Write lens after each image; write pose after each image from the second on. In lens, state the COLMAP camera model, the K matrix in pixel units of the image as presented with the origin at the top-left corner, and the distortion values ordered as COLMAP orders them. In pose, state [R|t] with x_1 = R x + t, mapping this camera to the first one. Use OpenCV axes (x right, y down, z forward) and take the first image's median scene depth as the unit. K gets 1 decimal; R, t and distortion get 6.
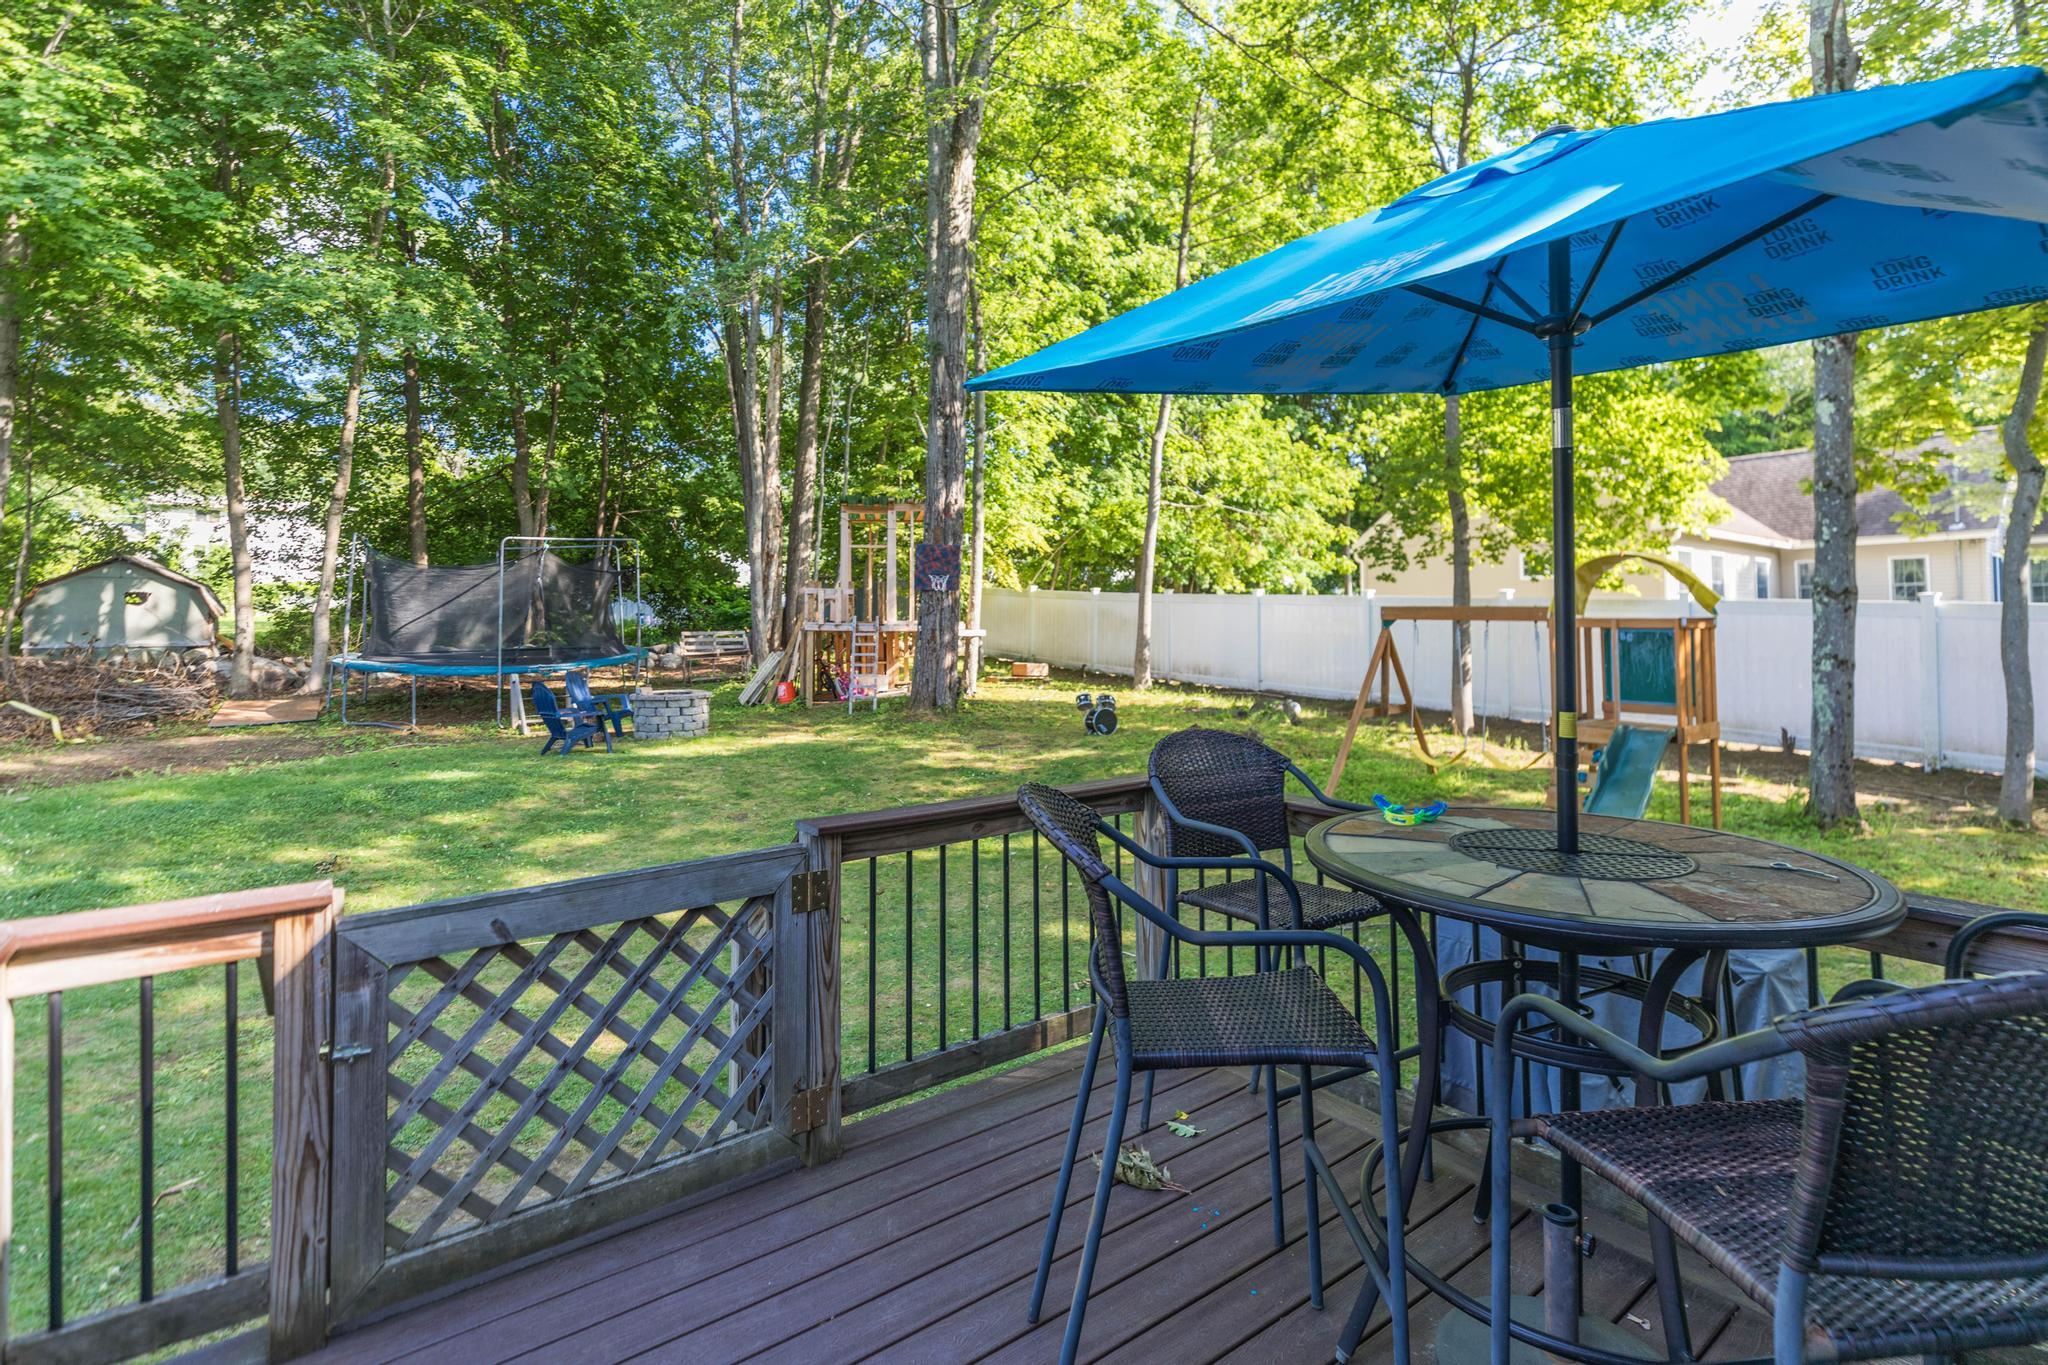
lens RADIAL K [[974.8, 0, 1043.6], [0, 974.8, 604.3], [0, 0, 1]] dist [0.000781, -0.000084]
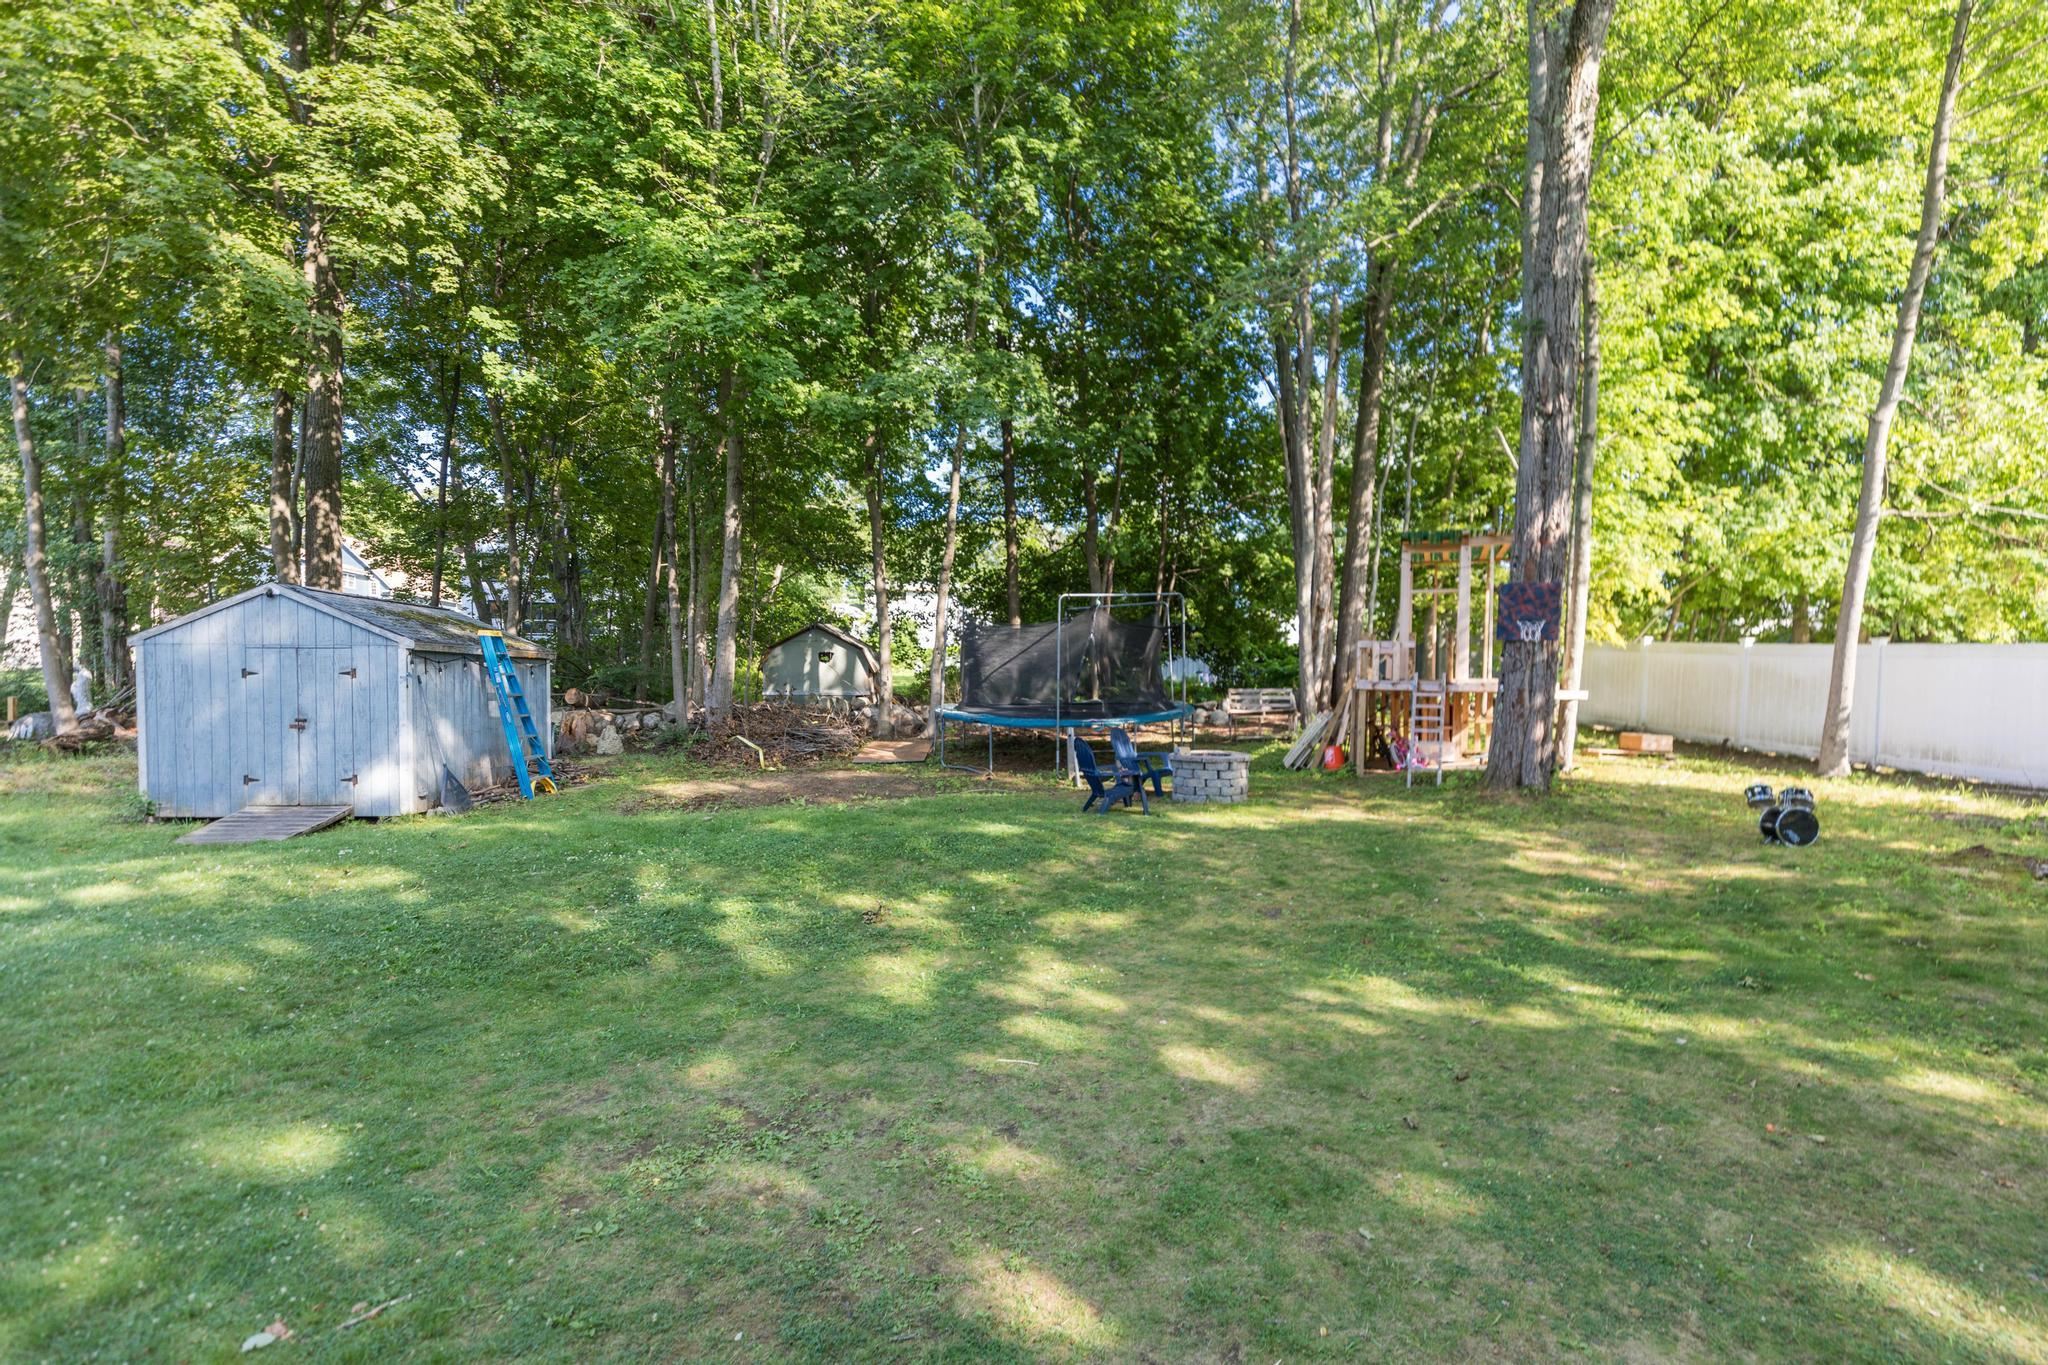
lens RADIAL K [[922.4, 0, 1064.3], [0, 922.4, 727.7], [0, 0, 1]] dist [0.000420, 0.000214]
pose [[0.854813, 0.034507, -0.517787, -0.036186], [0.001472, 0.997622, 0.068914, 0.003548], [0.518934, -0.059670, 0.852729, 0.143927]]
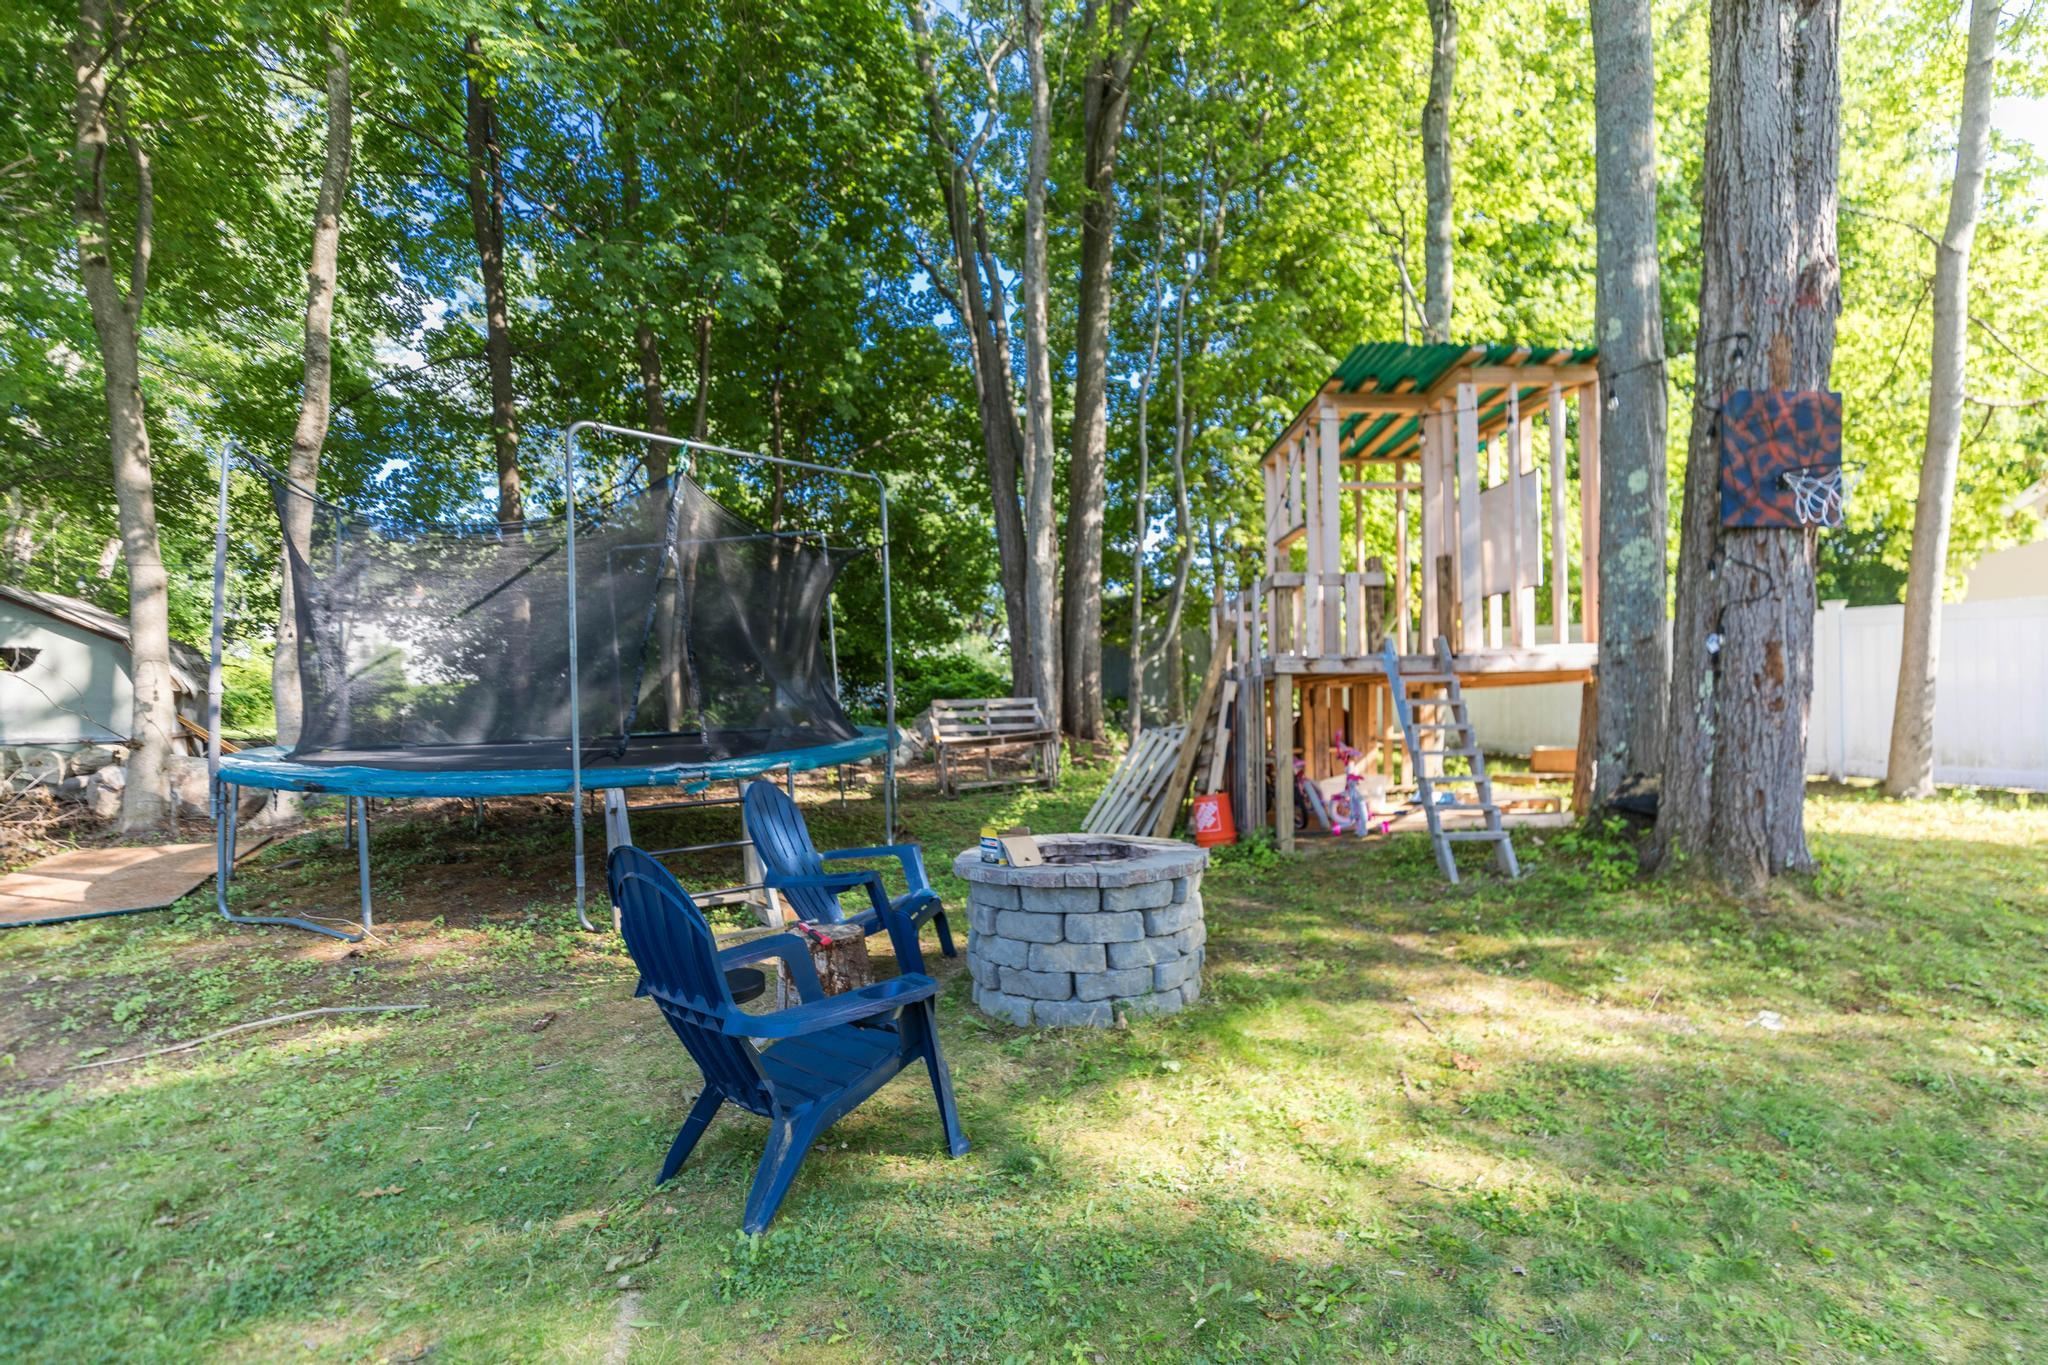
lens RADIAL K [[922.4, 0, 1064.3], [0, 922.4, 727.7], [0, 0, 1]] dist [0.000420, 0.000214]
pose [[0.994190, -0.019562, -0.105848, -0.295469], [0.022759, 0.999318, 0.029078, 0.037373], [0.105207, -0.031318, 0.993957, 0.593467]]
